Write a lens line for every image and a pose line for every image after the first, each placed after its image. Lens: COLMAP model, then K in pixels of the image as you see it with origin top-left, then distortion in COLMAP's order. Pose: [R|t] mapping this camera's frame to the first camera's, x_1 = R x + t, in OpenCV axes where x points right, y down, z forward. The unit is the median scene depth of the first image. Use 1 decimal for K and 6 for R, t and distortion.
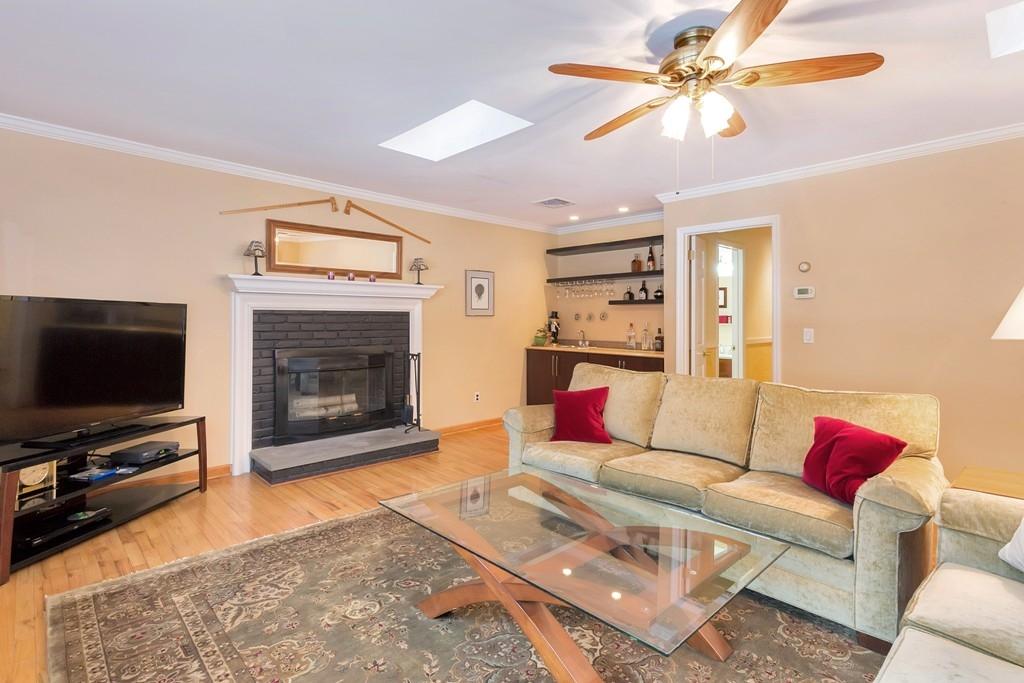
lens RADIAL K [[509.6, 0, 514.3], [0, 509.6, 324.1], [0, 0, 1]] dist [0.010883, 0.000239]
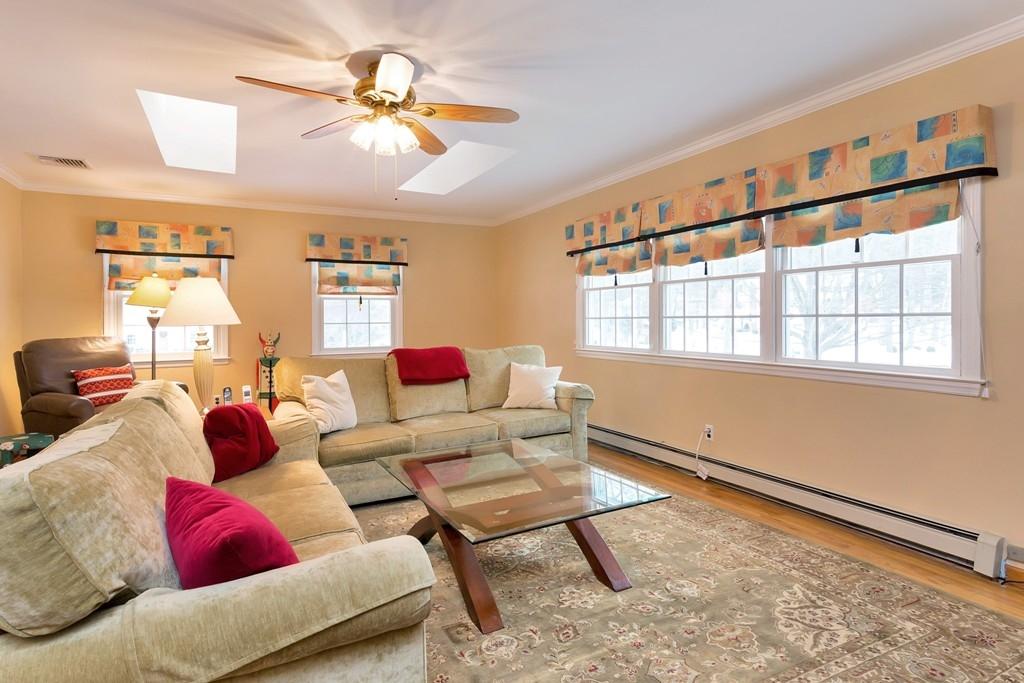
lens RADIAL K [[509.6, 0, 514.3], [0, 509.6, 324.1], [0, 0, 1]] dist [0.010883, 0.000239]
pose [[-0.953849, 0.002153, 0.300280, -0.281212], [0.006433, 0.999891, 0.013266, 0.008935], [-0.300219, 0.014585, -0.953759, 2.057105]]
